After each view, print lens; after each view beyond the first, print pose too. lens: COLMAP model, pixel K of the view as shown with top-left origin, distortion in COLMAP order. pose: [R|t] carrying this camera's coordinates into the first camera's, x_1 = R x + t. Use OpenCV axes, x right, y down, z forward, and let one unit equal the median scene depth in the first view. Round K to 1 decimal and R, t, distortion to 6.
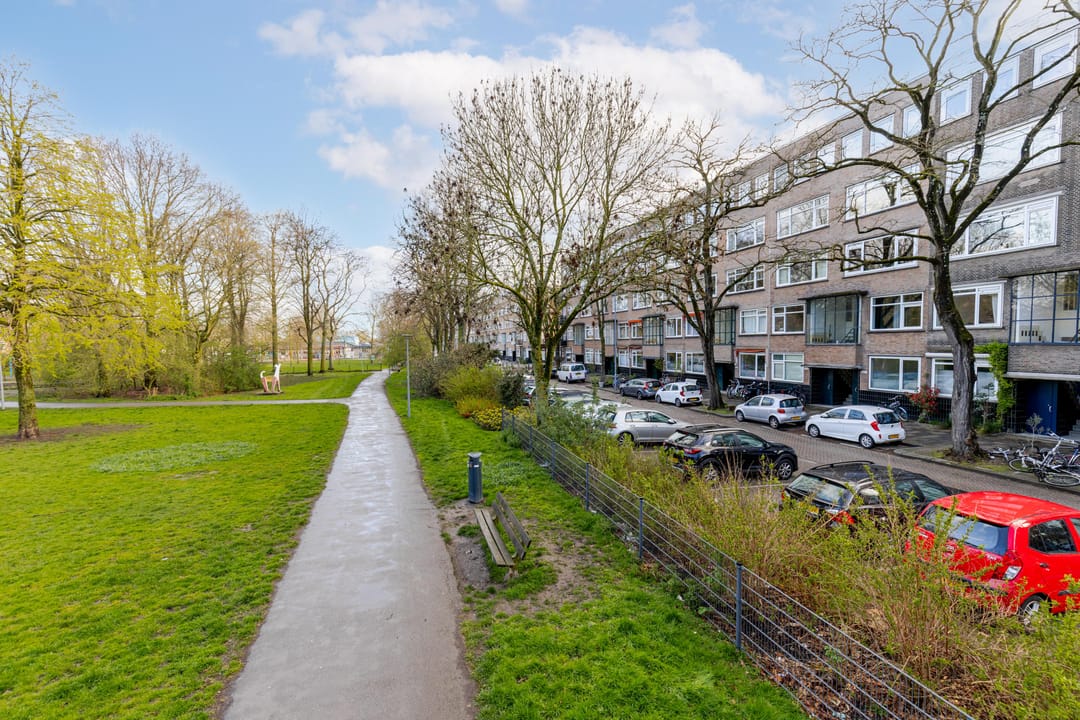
lens RADIAL K [[488.3, 0, 541.4], [0, 488.3, 364.7], [0, 0, 1]] dist [0.008757, -0.002041]
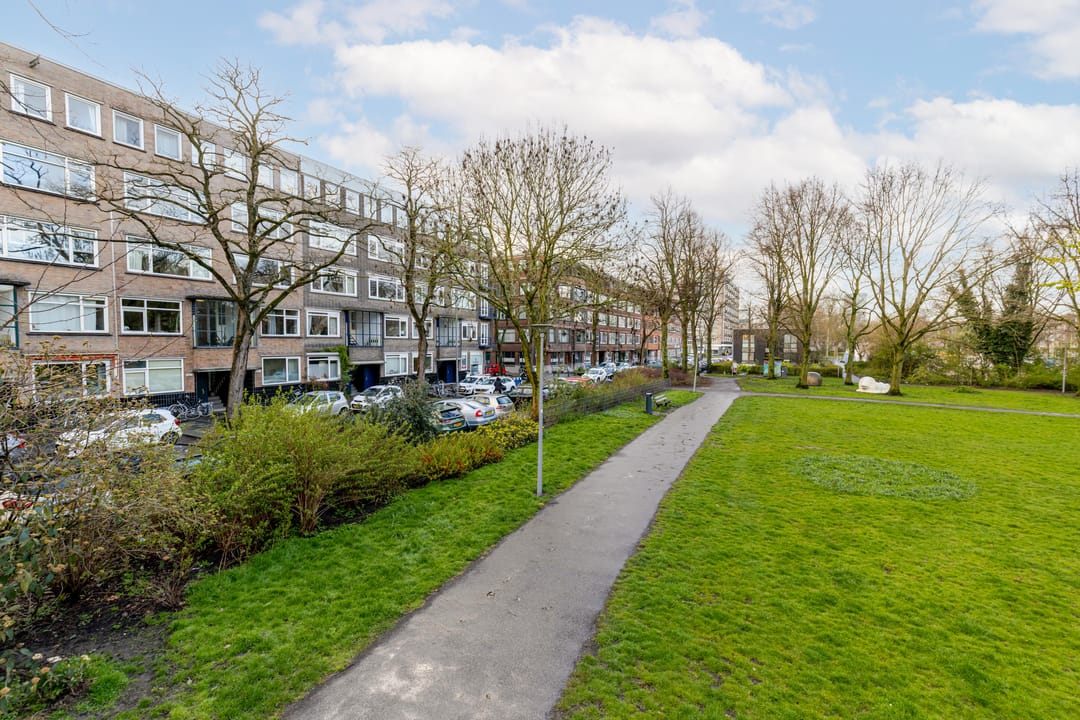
lens RADIAL K [[488.3, 0, 541.4], [0, 488.3, 364.7], [0, 0, 1]] dist [0.008757, -0.002041]
pose [[-0.735116, -0.020027, 0.677645, -0.558629], [0.036624, 0.996931, 0.069192, -0.050455], [-0.676951, 0.075682, -0.732127, 1.264673]]
